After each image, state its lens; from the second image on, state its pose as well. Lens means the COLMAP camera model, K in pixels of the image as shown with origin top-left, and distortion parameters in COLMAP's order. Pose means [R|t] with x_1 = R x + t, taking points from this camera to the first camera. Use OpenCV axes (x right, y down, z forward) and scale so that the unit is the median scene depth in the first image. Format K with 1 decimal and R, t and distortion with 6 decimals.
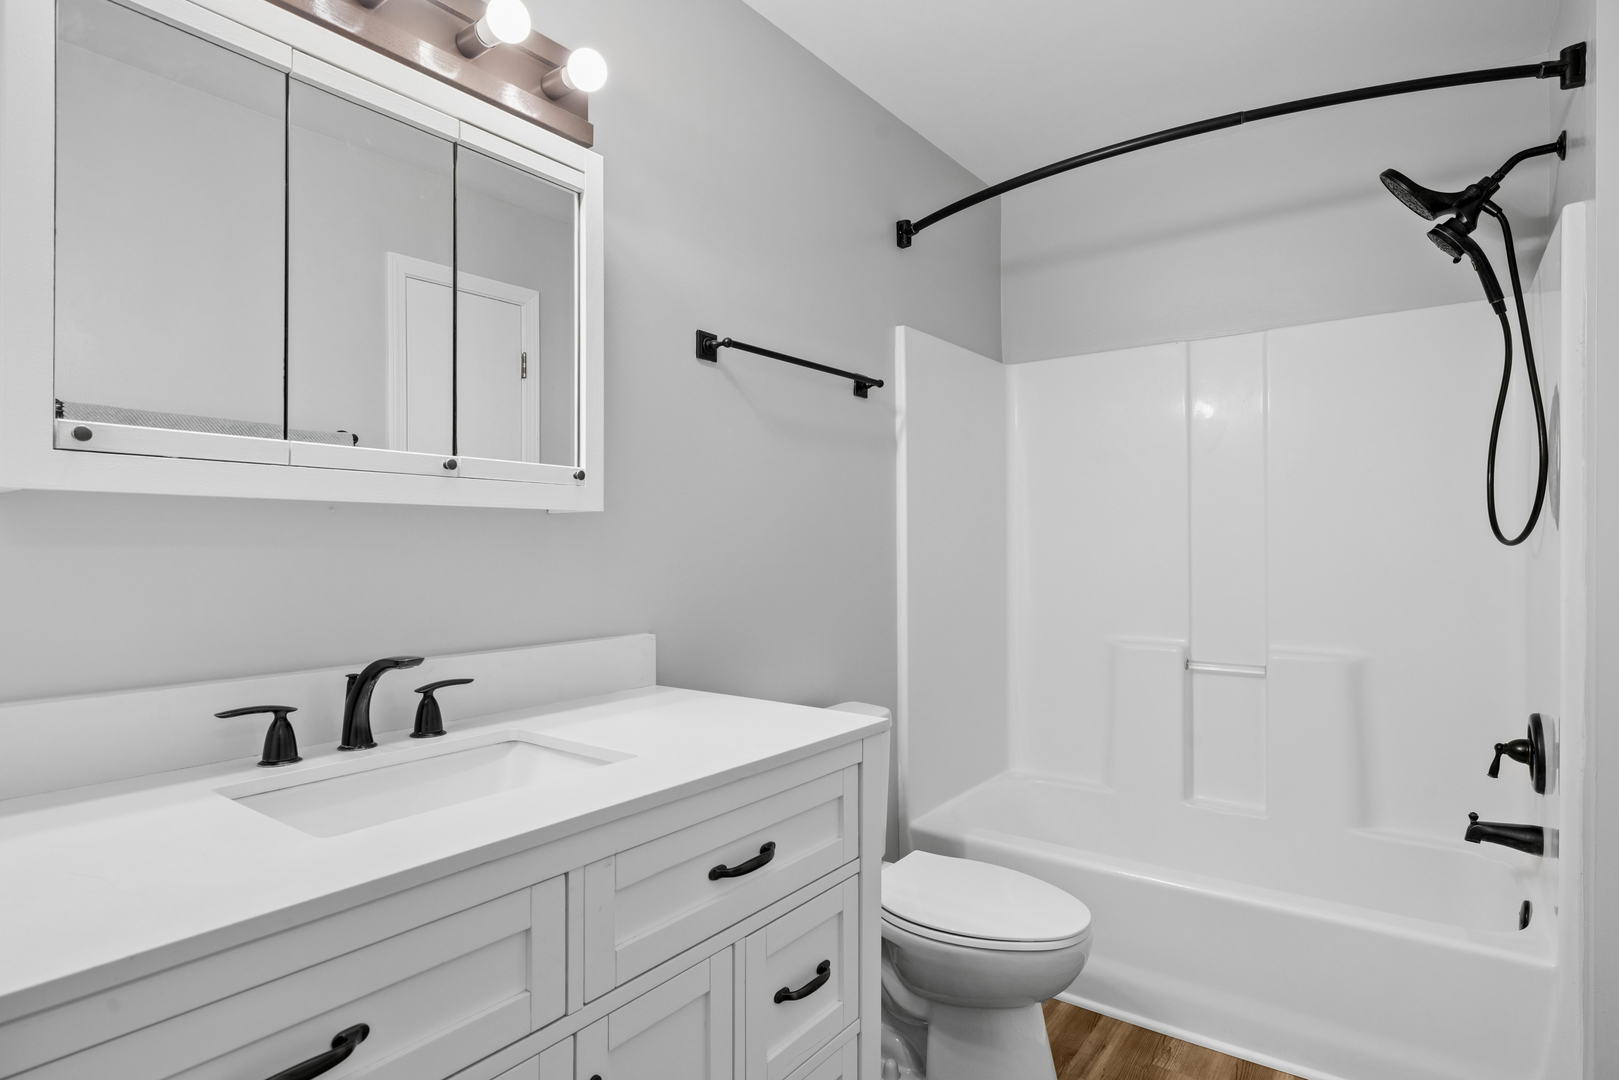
lens RADIAL K [[861.8, 0, 809.5], [0, 861.8, 540.0], [0, 0, 1]] dist [-0.002105, 0.002180]
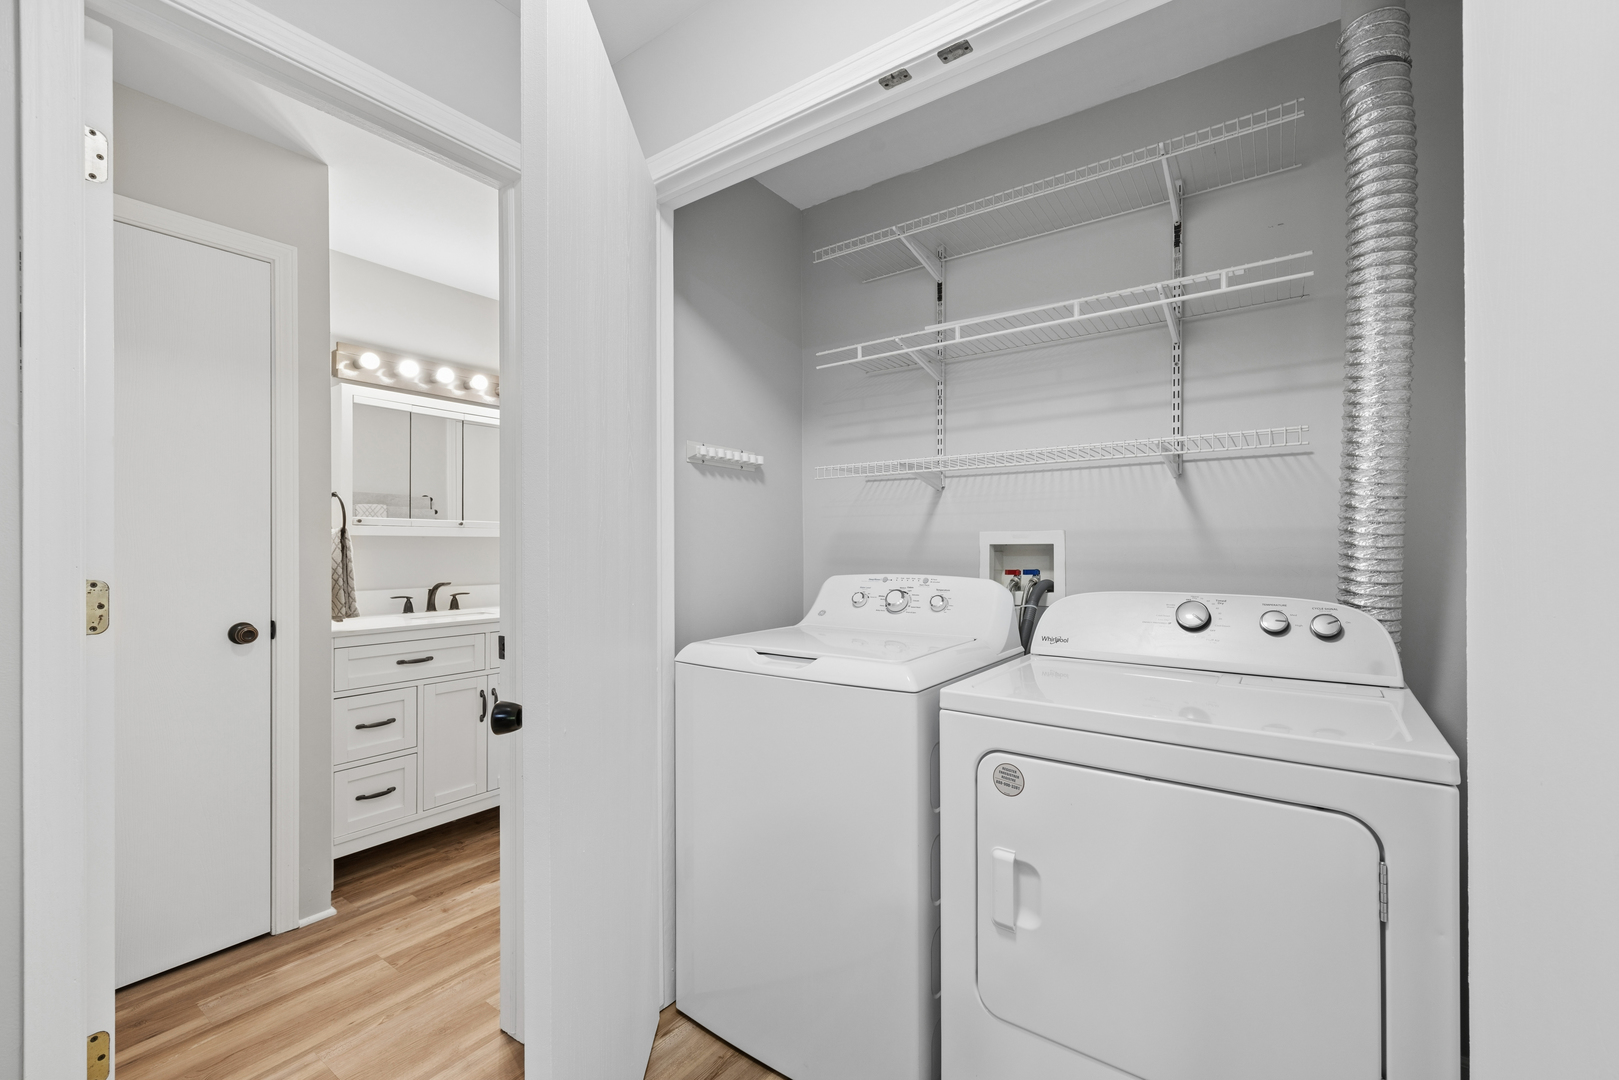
lens RADIAL K [[675.3, 0, 807.7], [0, 675.3, 539.4], [0, 0, 1]] dist [0.002467, 0.000328]
pose [[0.999688, 0.002806, 0.024832, 0.516077], [-0.002827, 0.999996, 0.000811, -0.022417], [-0.024830, -0.000881, 0.999691, -0.984242]]
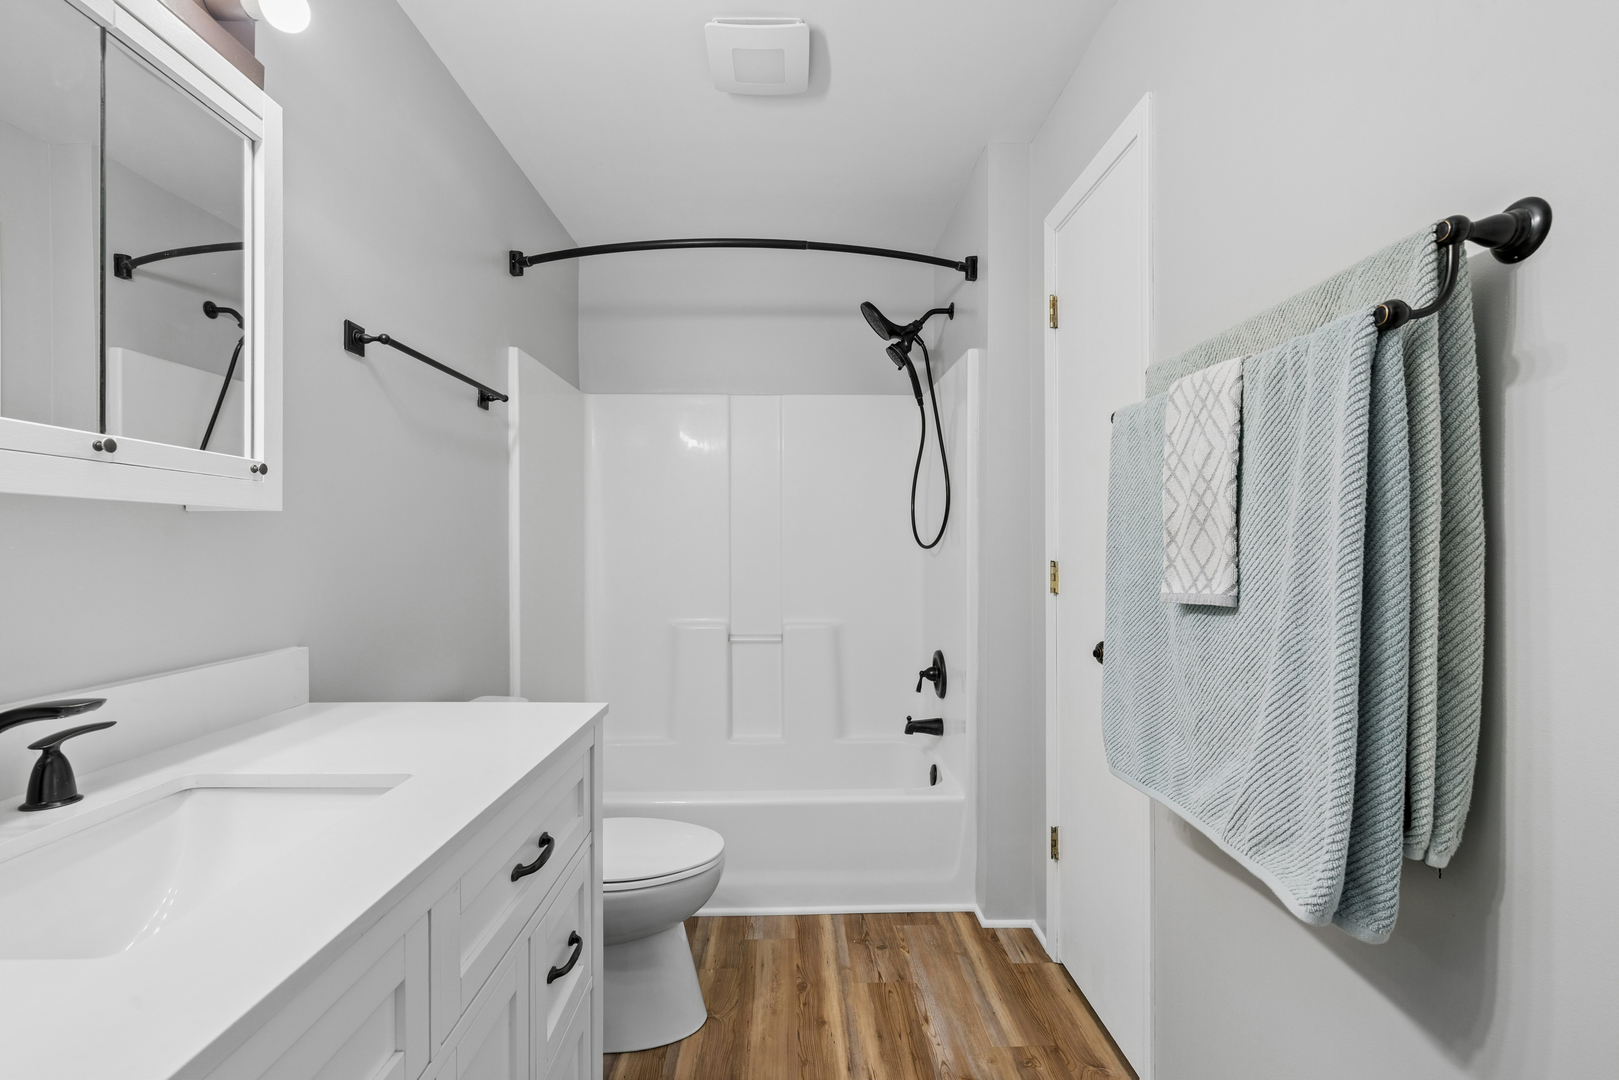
lens RADIAL K [[717.1, 0, 807.4], [0, 717.1, 542.8], [0, 0, 1]] dist [-0.003375, 0.000640]
pose [[0.786814, 0.005302, 0.617167, -0.207465], [-0.005822, 0.999982, -0.001168, -0.002374], [-0.617162, -0.002674, 0.786831, 0.072280]]
